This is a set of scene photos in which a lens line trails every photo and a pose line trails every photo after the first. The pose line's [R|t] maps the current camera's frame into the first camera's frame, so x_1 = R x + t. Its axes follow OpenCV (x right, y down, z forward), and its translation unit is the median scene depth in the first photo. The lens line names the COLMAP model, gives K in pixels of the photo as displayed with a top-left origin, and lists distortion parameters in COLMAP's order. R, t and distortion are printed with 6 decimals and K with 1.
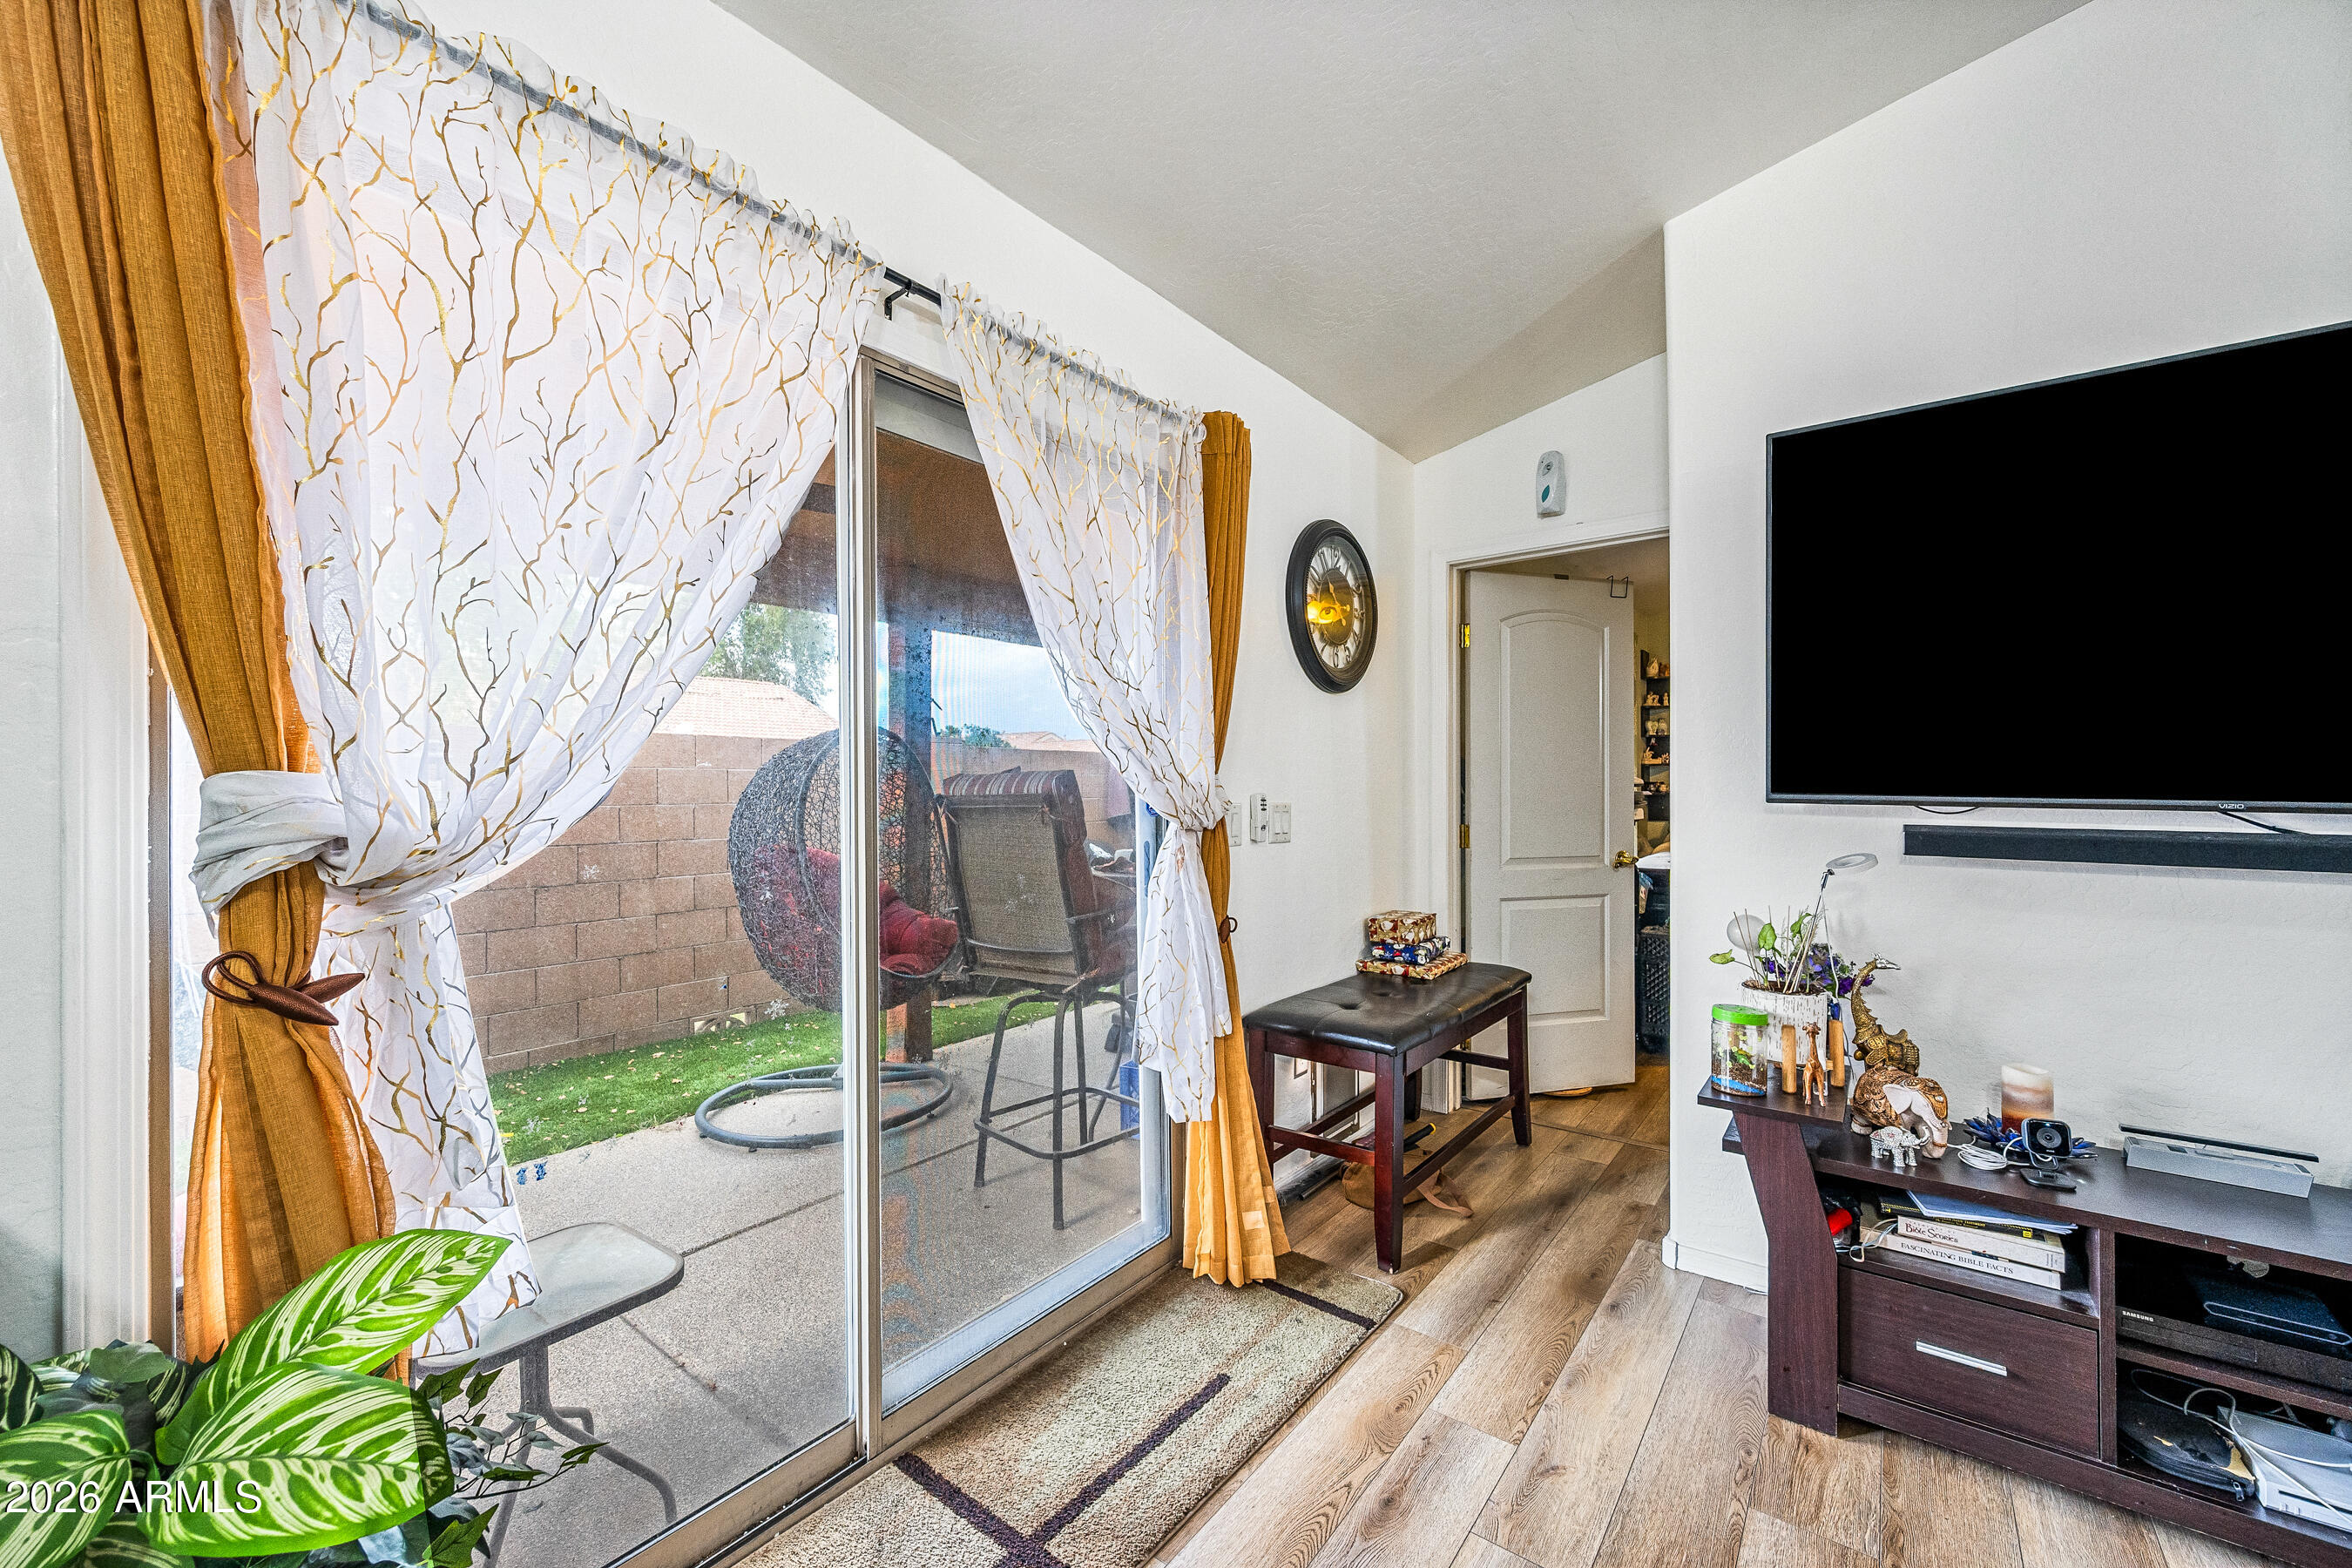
lens RADIAL K [[933.1, 0, 1183.9], [0, 933.1, 783.6], [0, 0, 1]] dist [-0.001513, -0.000358]
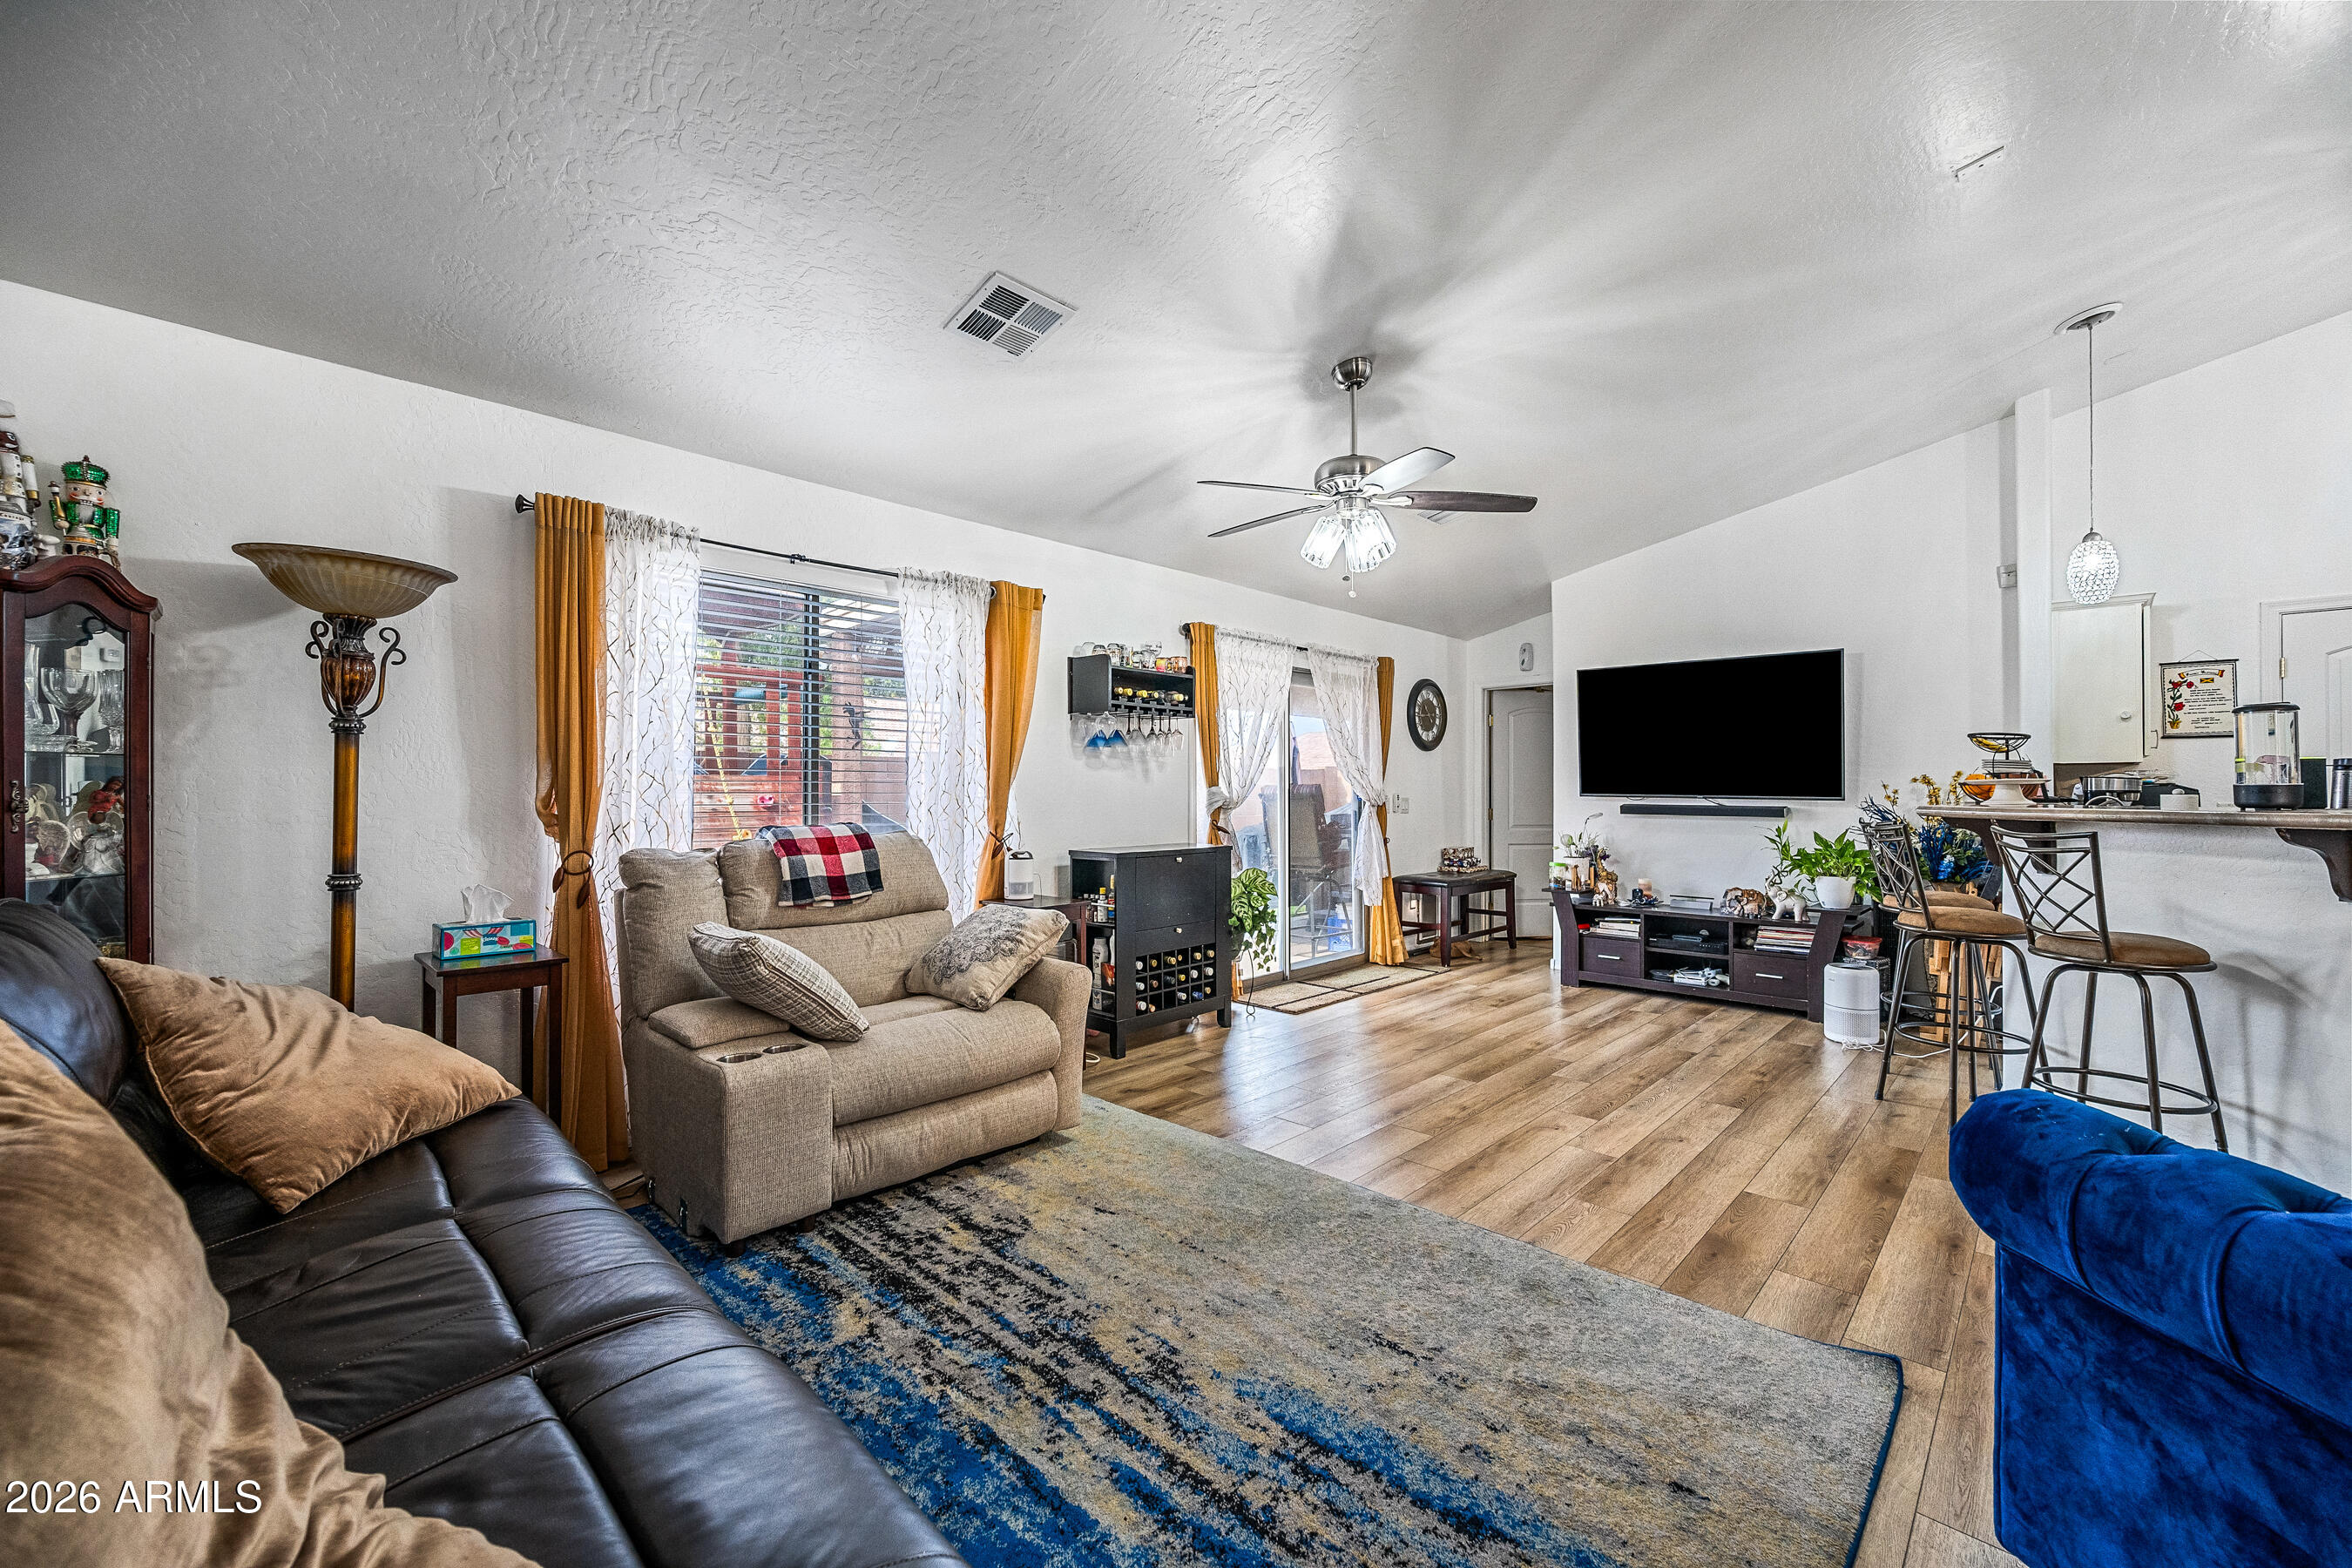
lens RADIAL K [[933.1, 0, 1184.4], [0, 933.1, 782.2], [0, 0, 1]] dist [-0.001513, -0.000358]
pose [[0.993704, 0.003139, -0.111997, -0.261276], [-0.003834, 0.999975, -0.005999, -0.001987], [0.111975, 0.006390, 0.993690, -1.990726]]
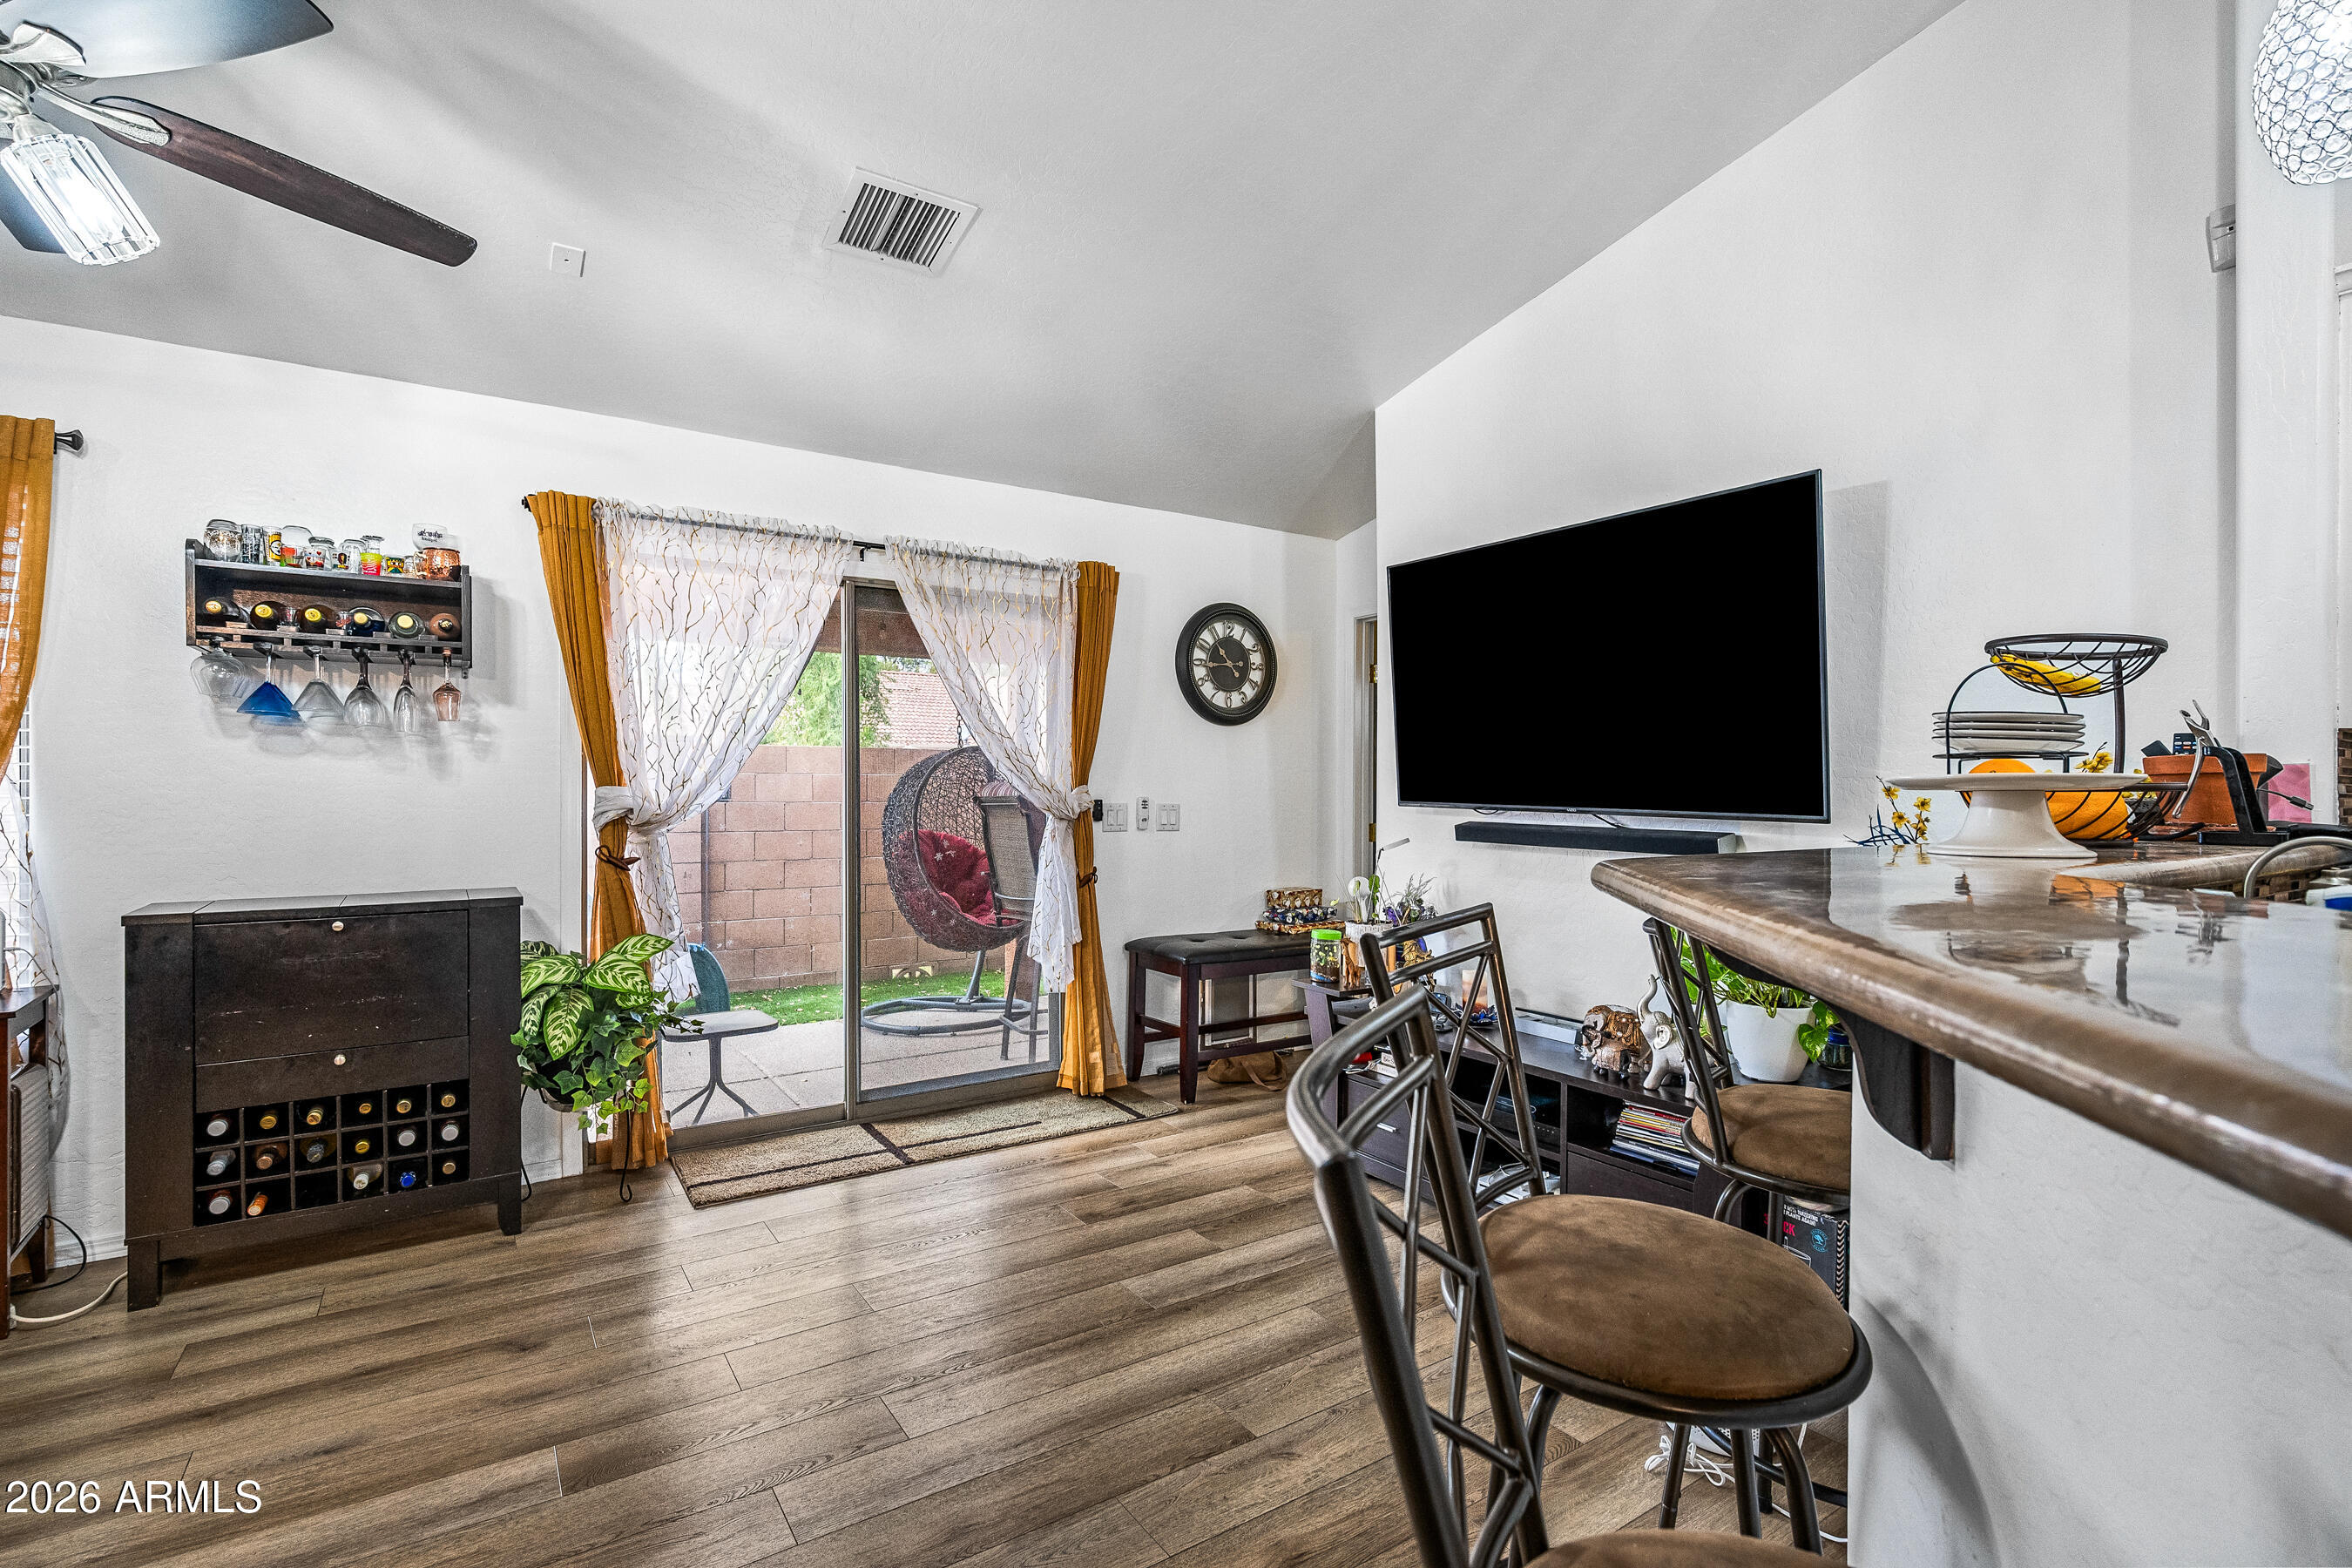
lens RADIAL K [[1088.3, 0, 1169.8], [0, 1088.3, 787.9], [0, 0, 1]] dist [-0.002381, -0.000209]
pose [[0.946614, 0.006584, -0.322302, 0.849984], [-0.005294, 0.999974, 0.004879, -0.015617], [0.322326, -0.002912, 0.946624, -0.800523]]
